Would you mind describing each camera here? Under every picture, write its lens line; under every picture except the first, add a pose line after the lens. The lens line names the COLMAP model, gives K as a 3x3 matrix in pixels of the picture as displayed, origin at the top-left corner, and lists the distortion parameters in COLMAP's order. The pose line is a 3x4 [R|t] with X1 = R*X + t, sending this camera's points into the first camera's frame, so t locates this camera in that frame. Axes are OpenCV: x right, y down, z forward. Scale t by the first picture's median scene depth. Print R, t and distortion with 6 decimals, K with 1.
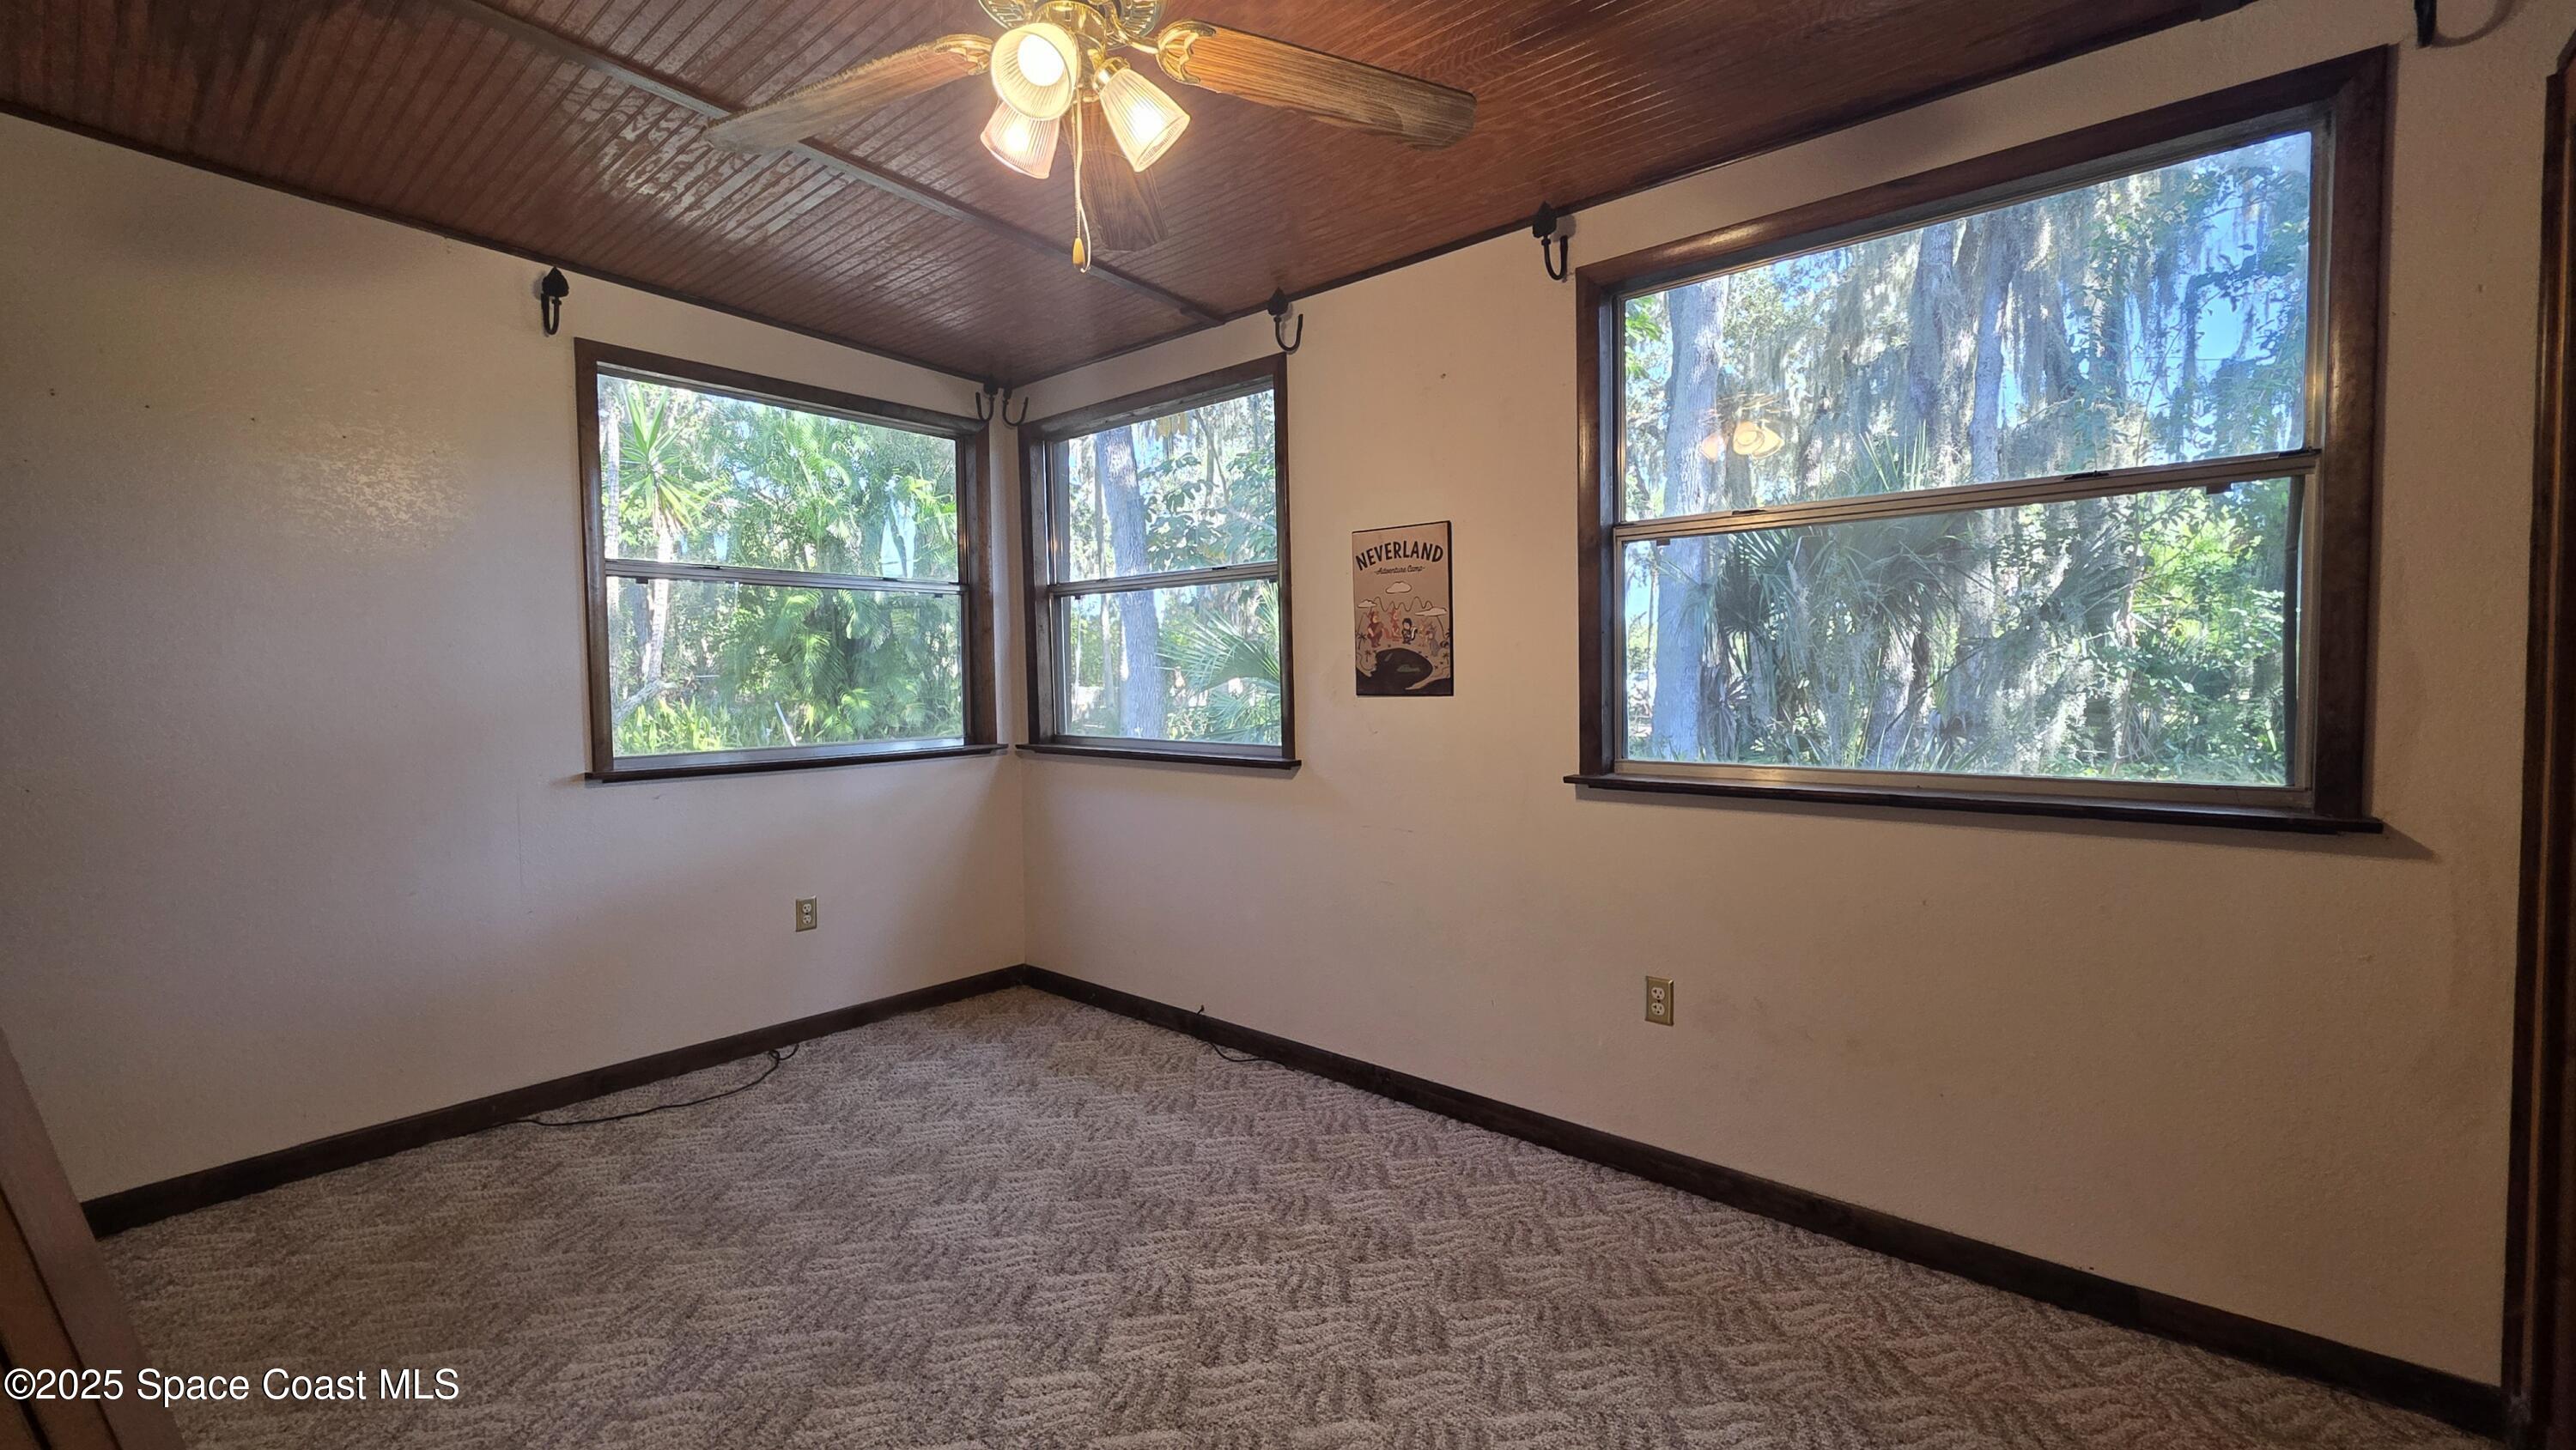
lens RADIAL K [[1031.7, 0, 1280.9], [0, 1031.7, 696.1], [0, 0, 1]] dist [0.002028, -0.000135]
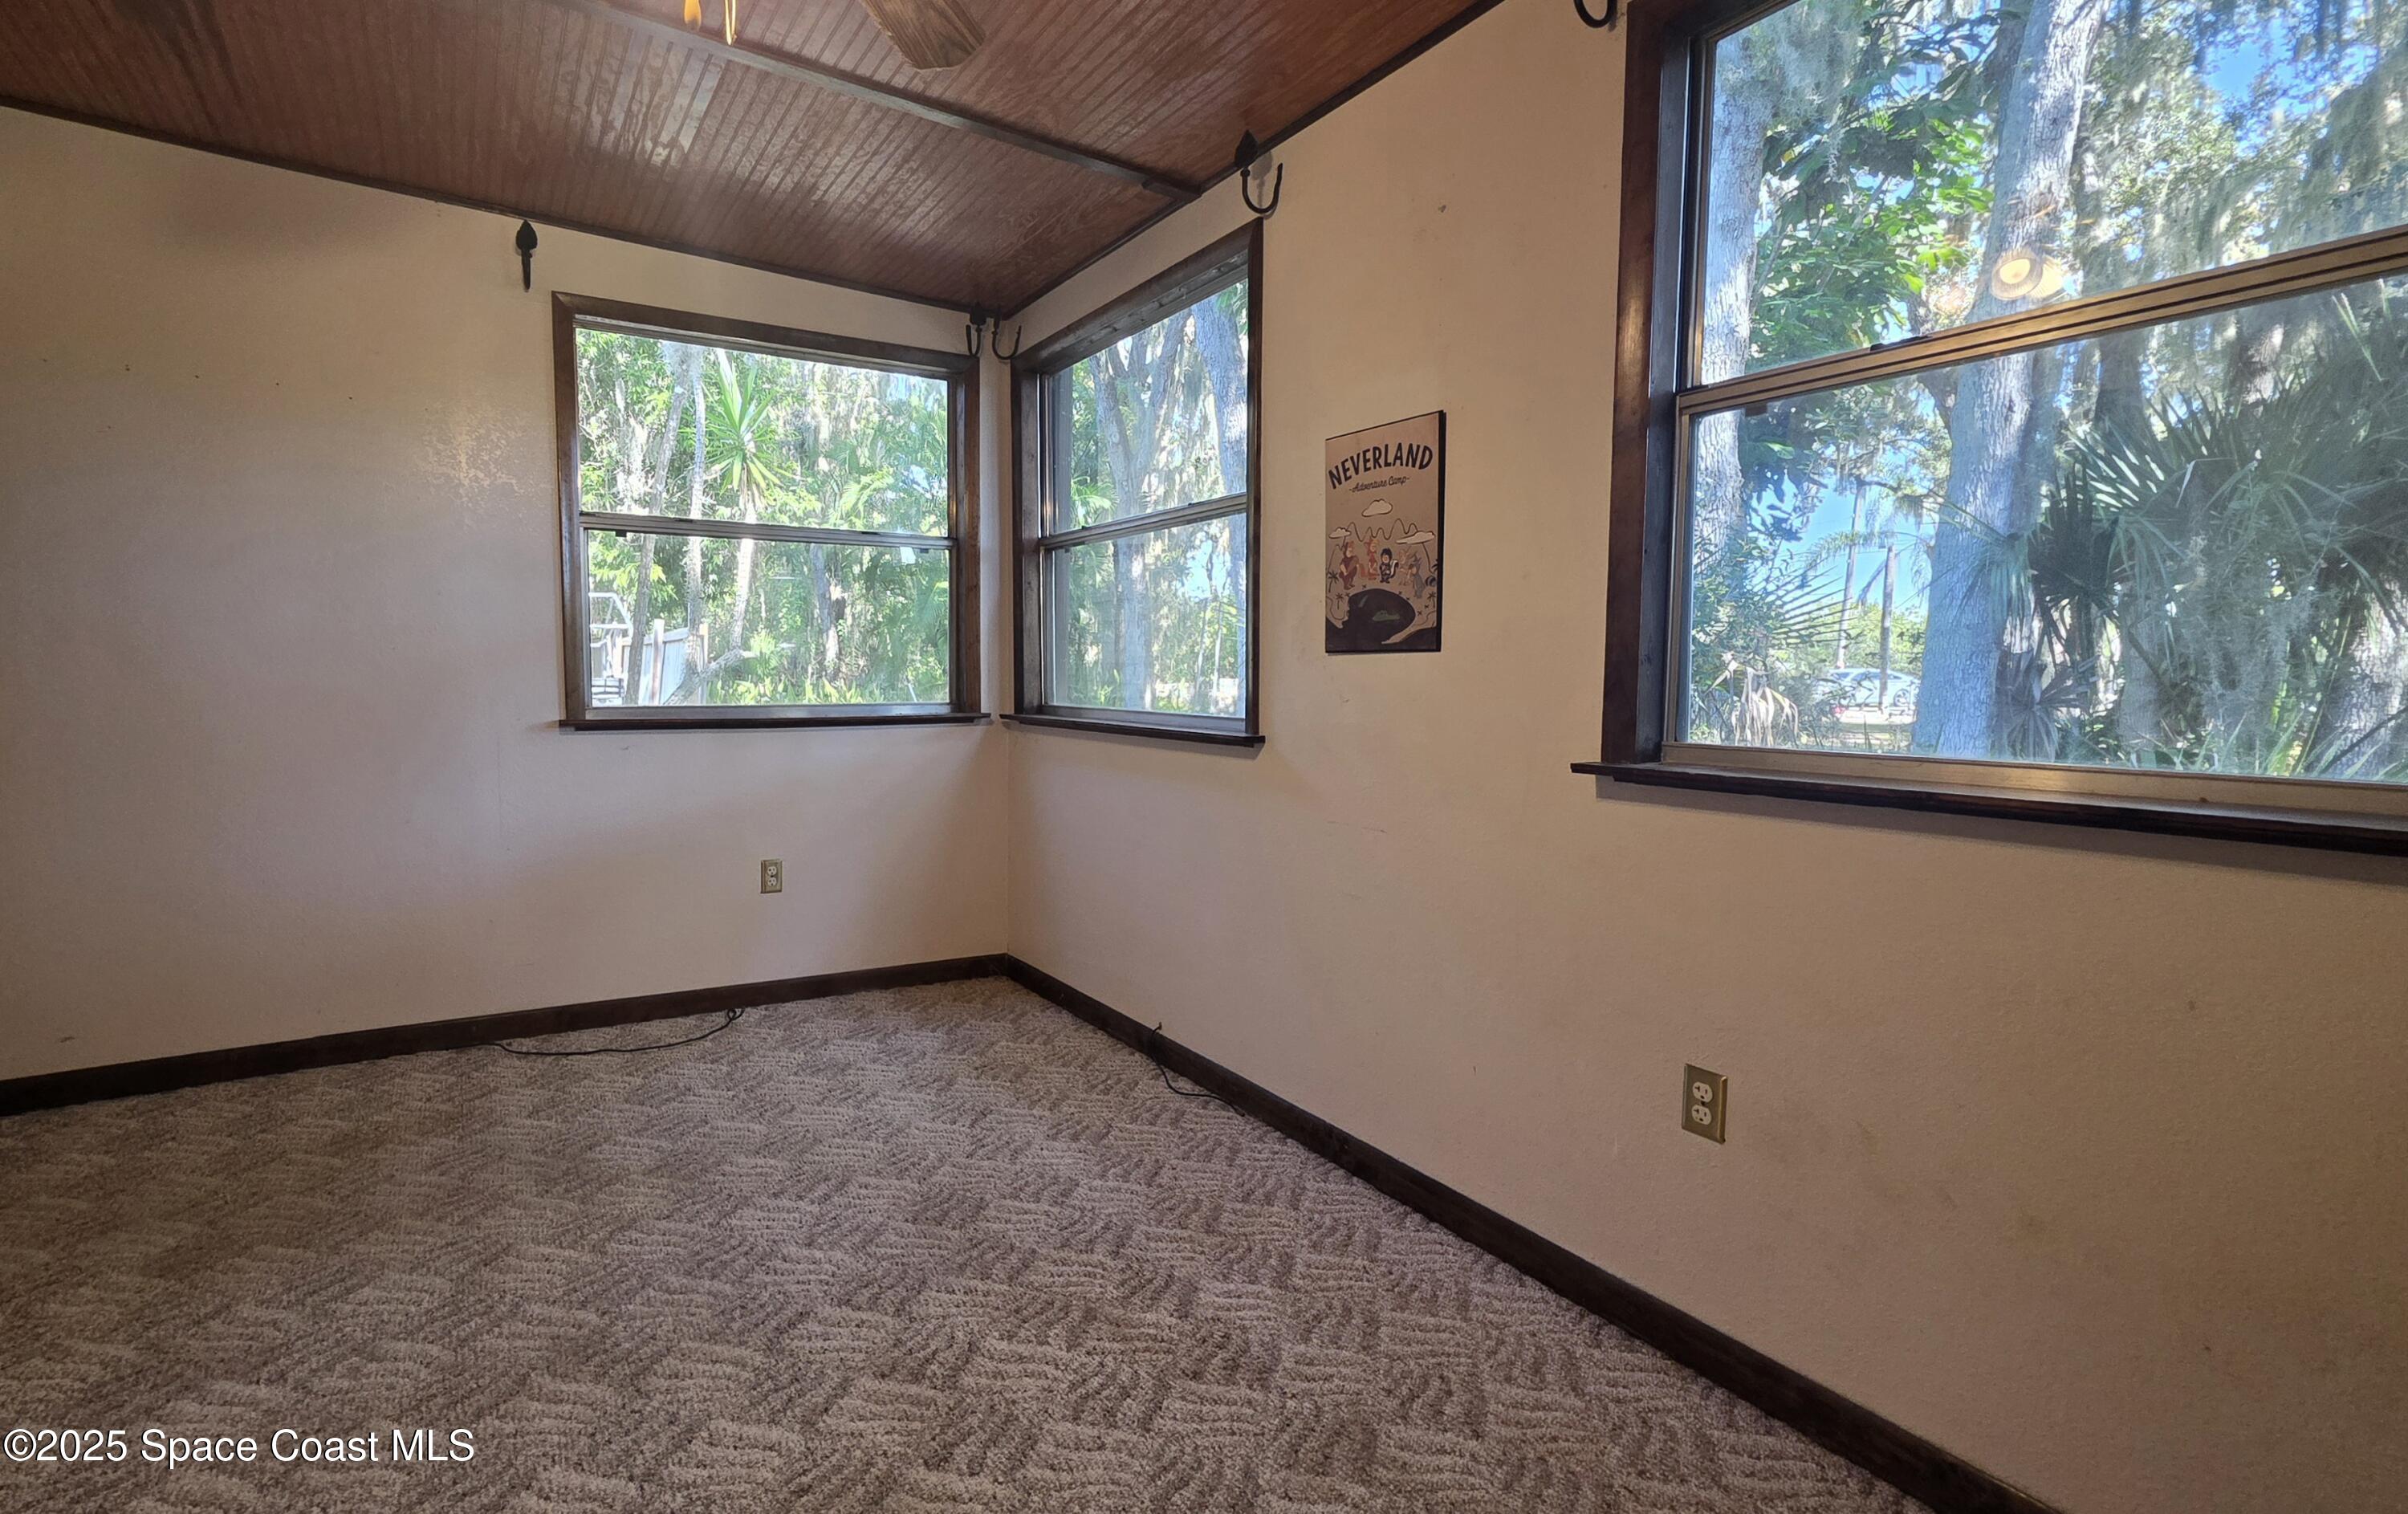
lens RADIAL K [[1020.7, 0, 1204.0], [0, 1020.7, 757.0], [0, 0, 1]] dist [0.002438, 0.000169]
pose [[0.933488, 0.038427, -0.356545, 0.273858], [-0.023635, 0.998673, 0.045754, 0.046090], [0.357830, -0.034284, 0.933157, 0.258845]]
